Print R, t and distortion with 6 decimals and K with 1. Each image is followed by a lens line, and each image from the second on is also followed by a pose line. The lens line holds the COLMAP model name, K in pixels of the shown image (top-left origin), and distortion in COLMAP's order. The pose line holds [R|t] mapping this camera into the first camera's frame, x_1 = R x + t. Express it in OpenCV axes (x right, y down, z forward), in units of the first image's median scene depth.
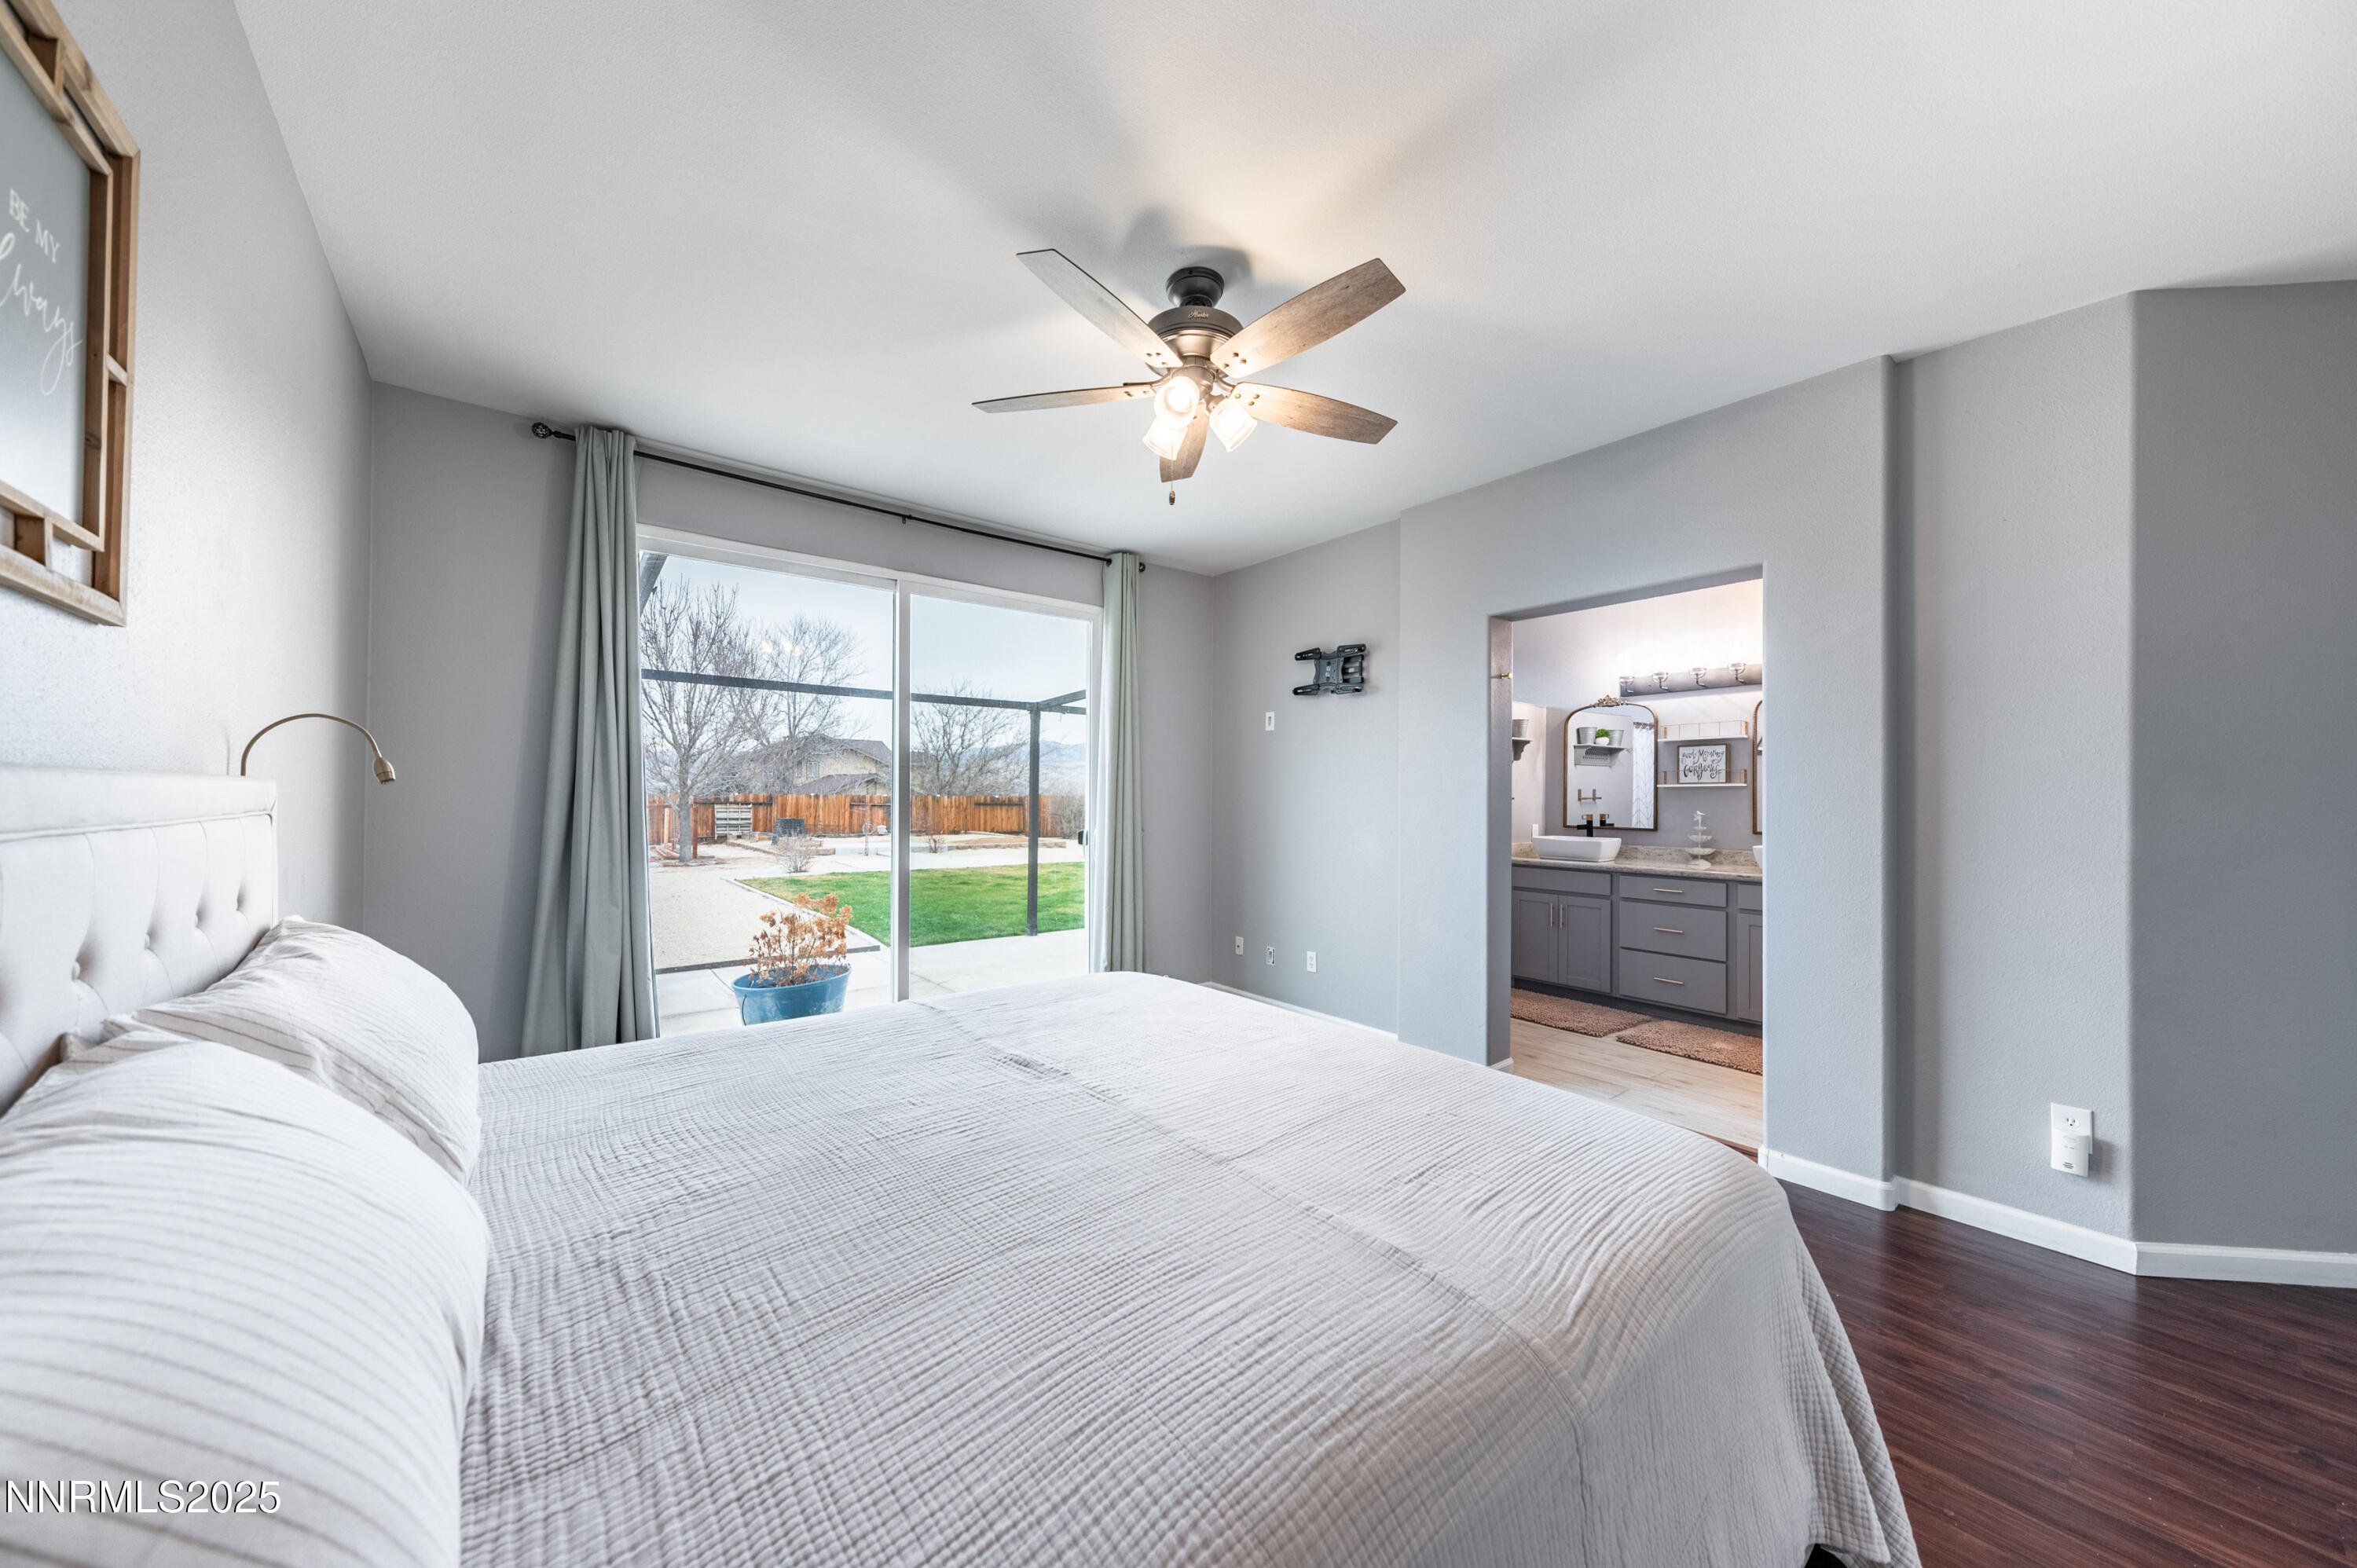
lens RADIAL K [[805.6, 0, 1164.6], [0, 805.6, 785.9], [0, 0, 1]] dist [0.009637, -0.002303]
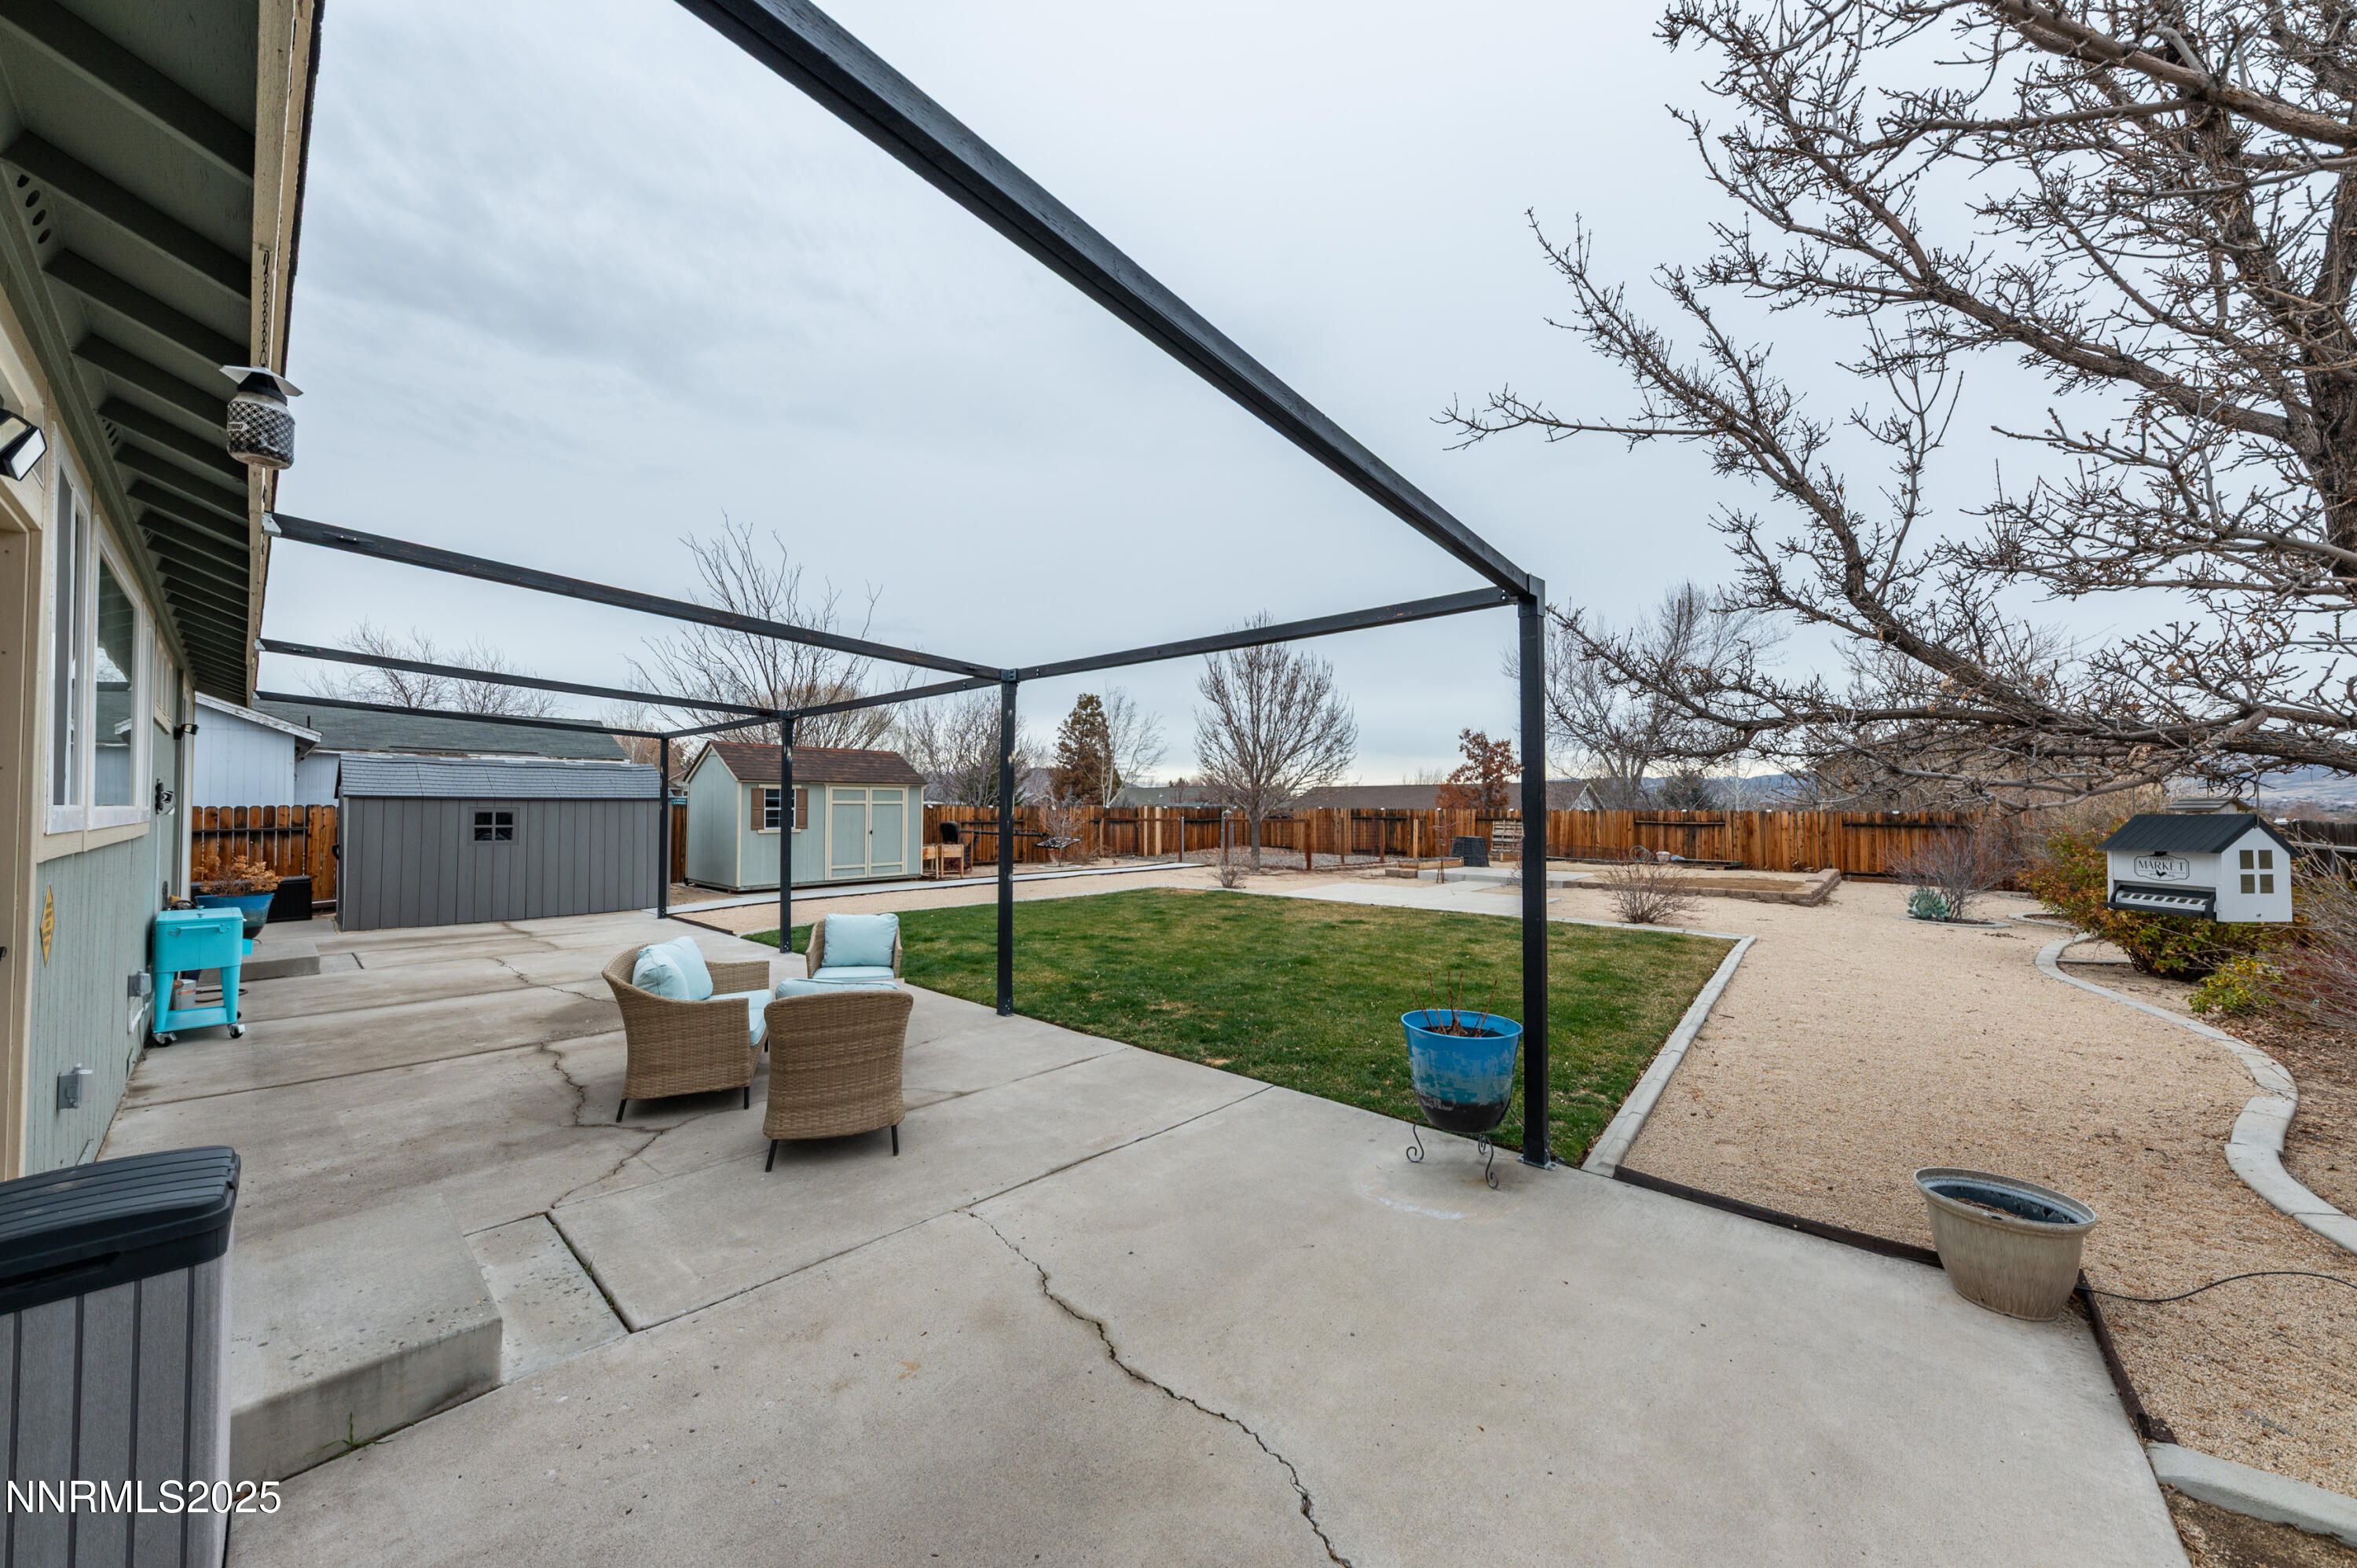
lens RADIAL K [[805.6, 0, 1178.7], [0, 805.6, 800.0], [0, 0, 1]] dist [0.009637, -0.002303]
pose [[0.172567, -0.017111, -0.984849, 0.328654], [0.011888, 0.999812, -0.015287, 0.008755], [0.984926, -0.009070, 0.172738, 0.469224]]
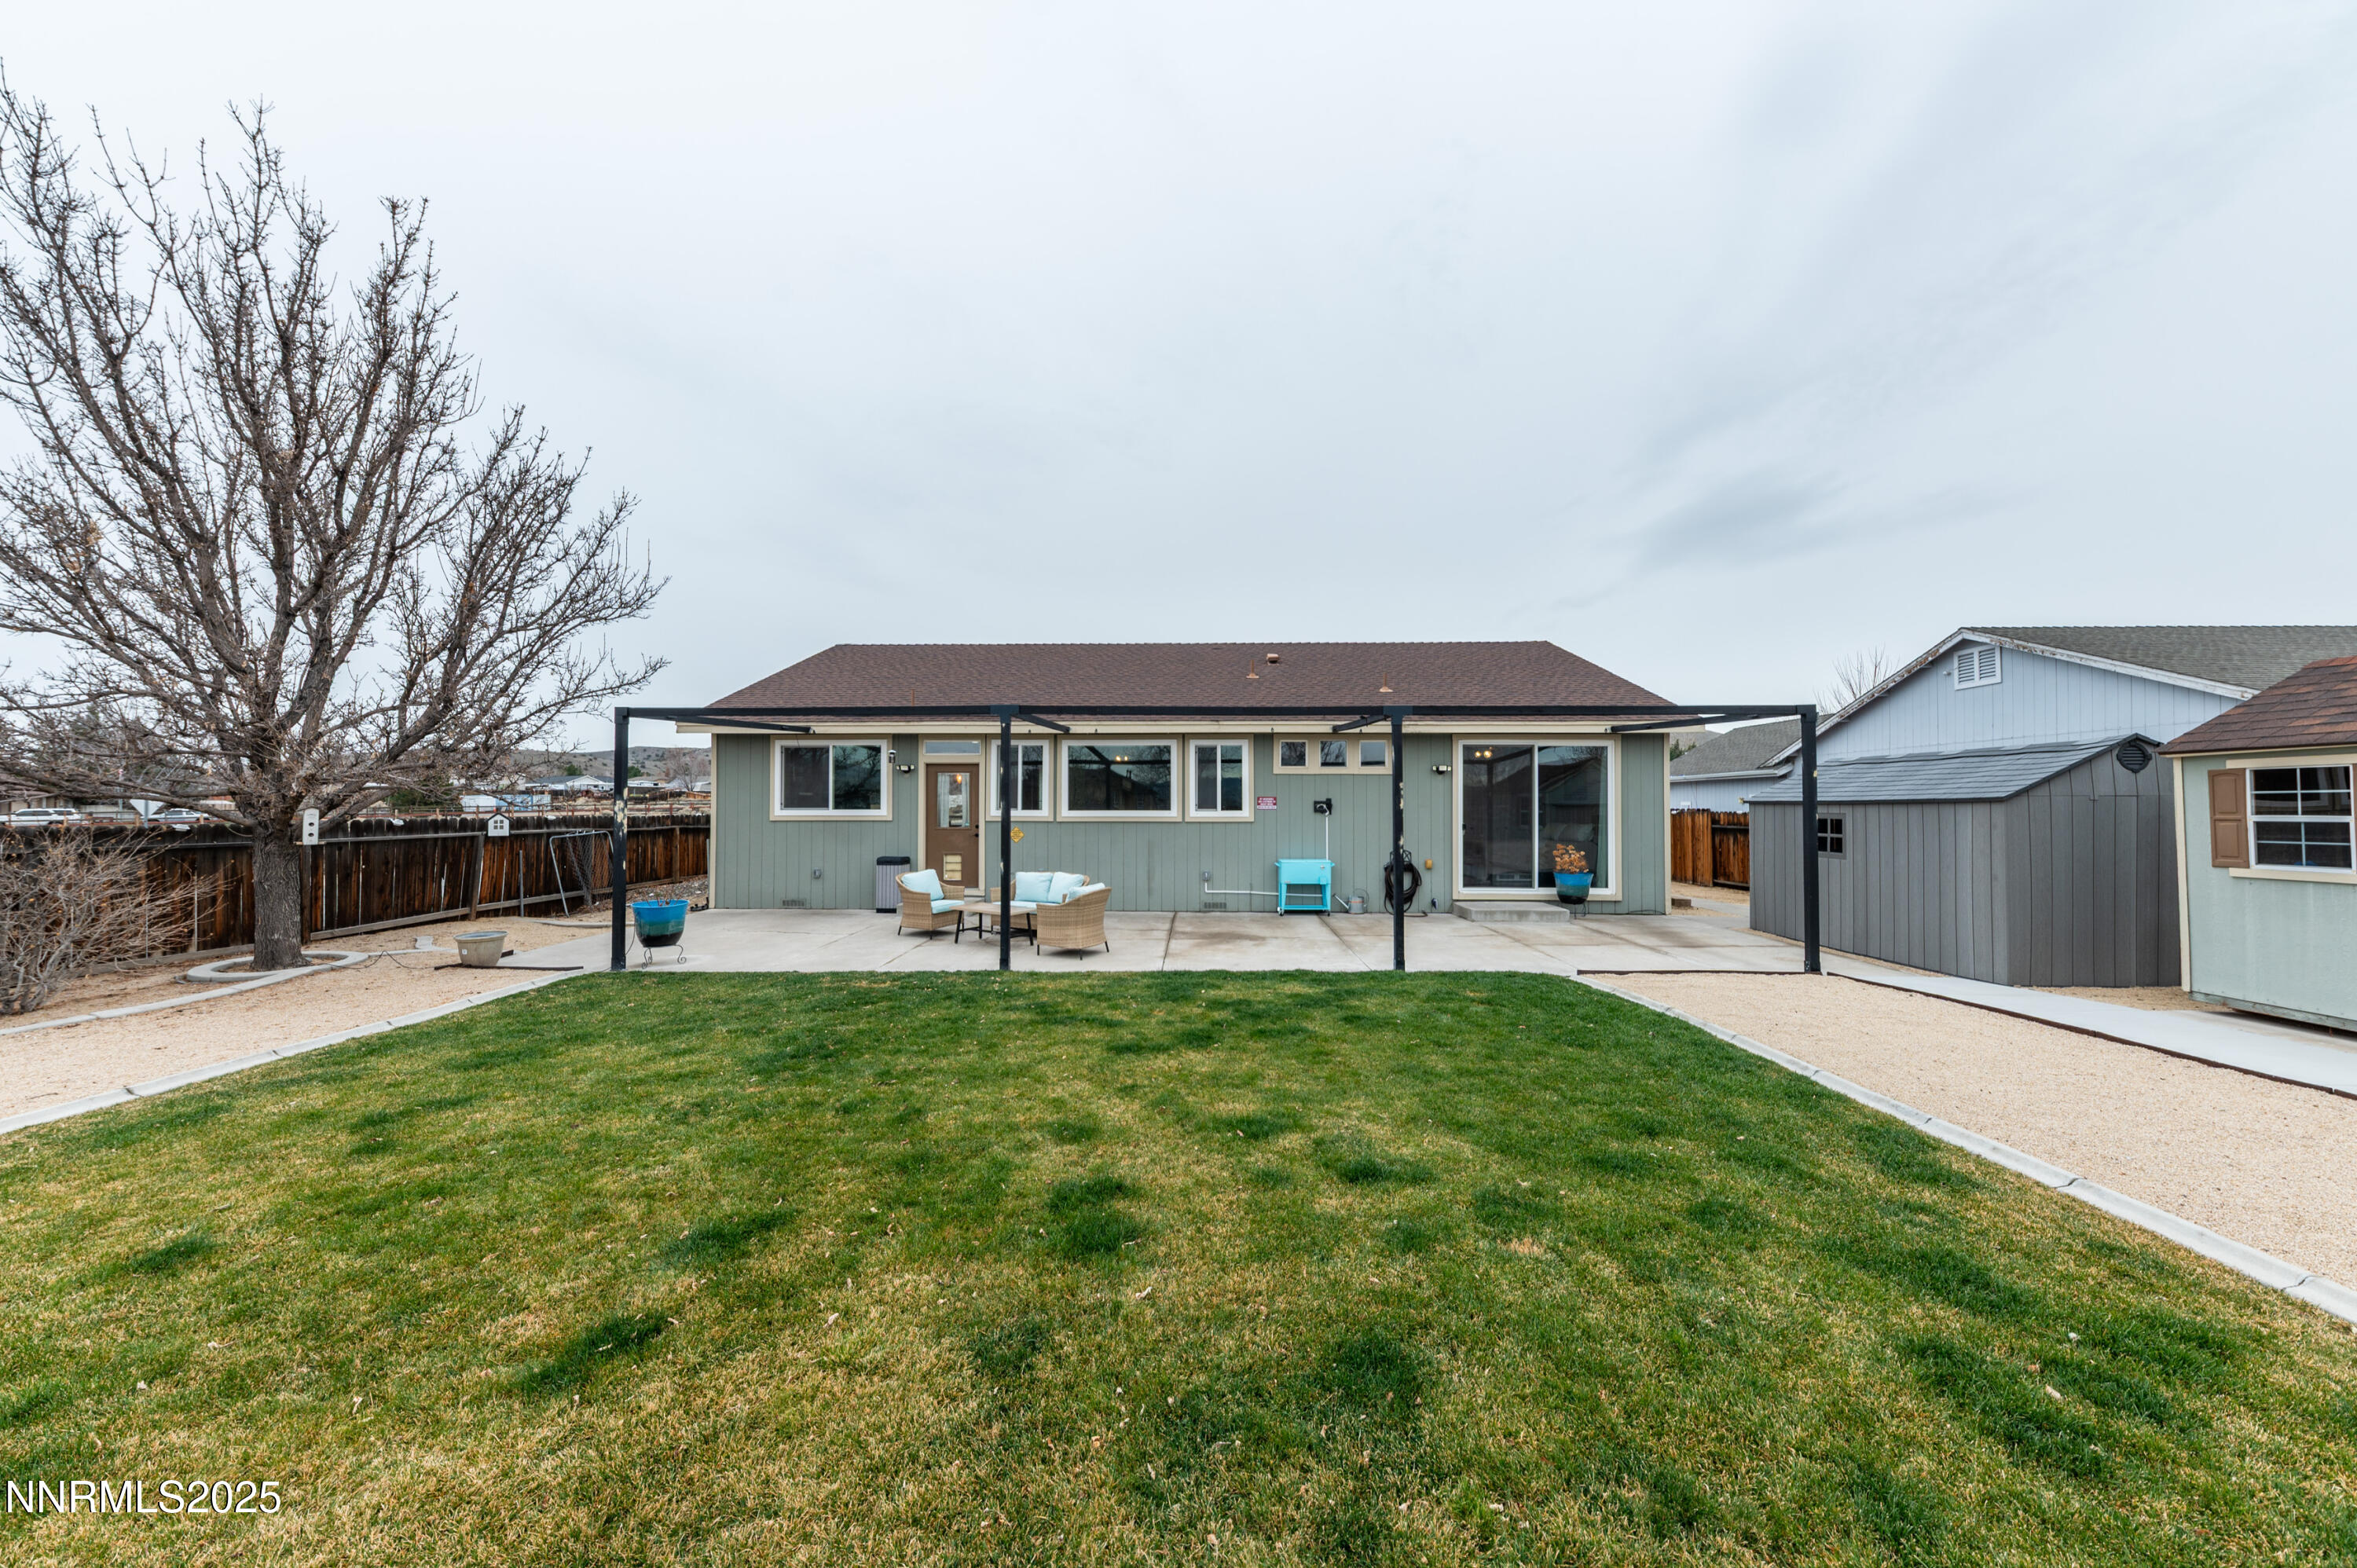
lens RADIAL K [[805.6, 0, 1176.1], [0, 805.6, 791.6], [0, 0, 1]] dist [0.009637, -0.002303]
pose [[-0.762125, 0.005010, 0.647410, -0.190779], [-0.014826, 0.999573, -0.025189, 0.005622], [-0.647260, -0.028796, -0.761725, 0.661934]]
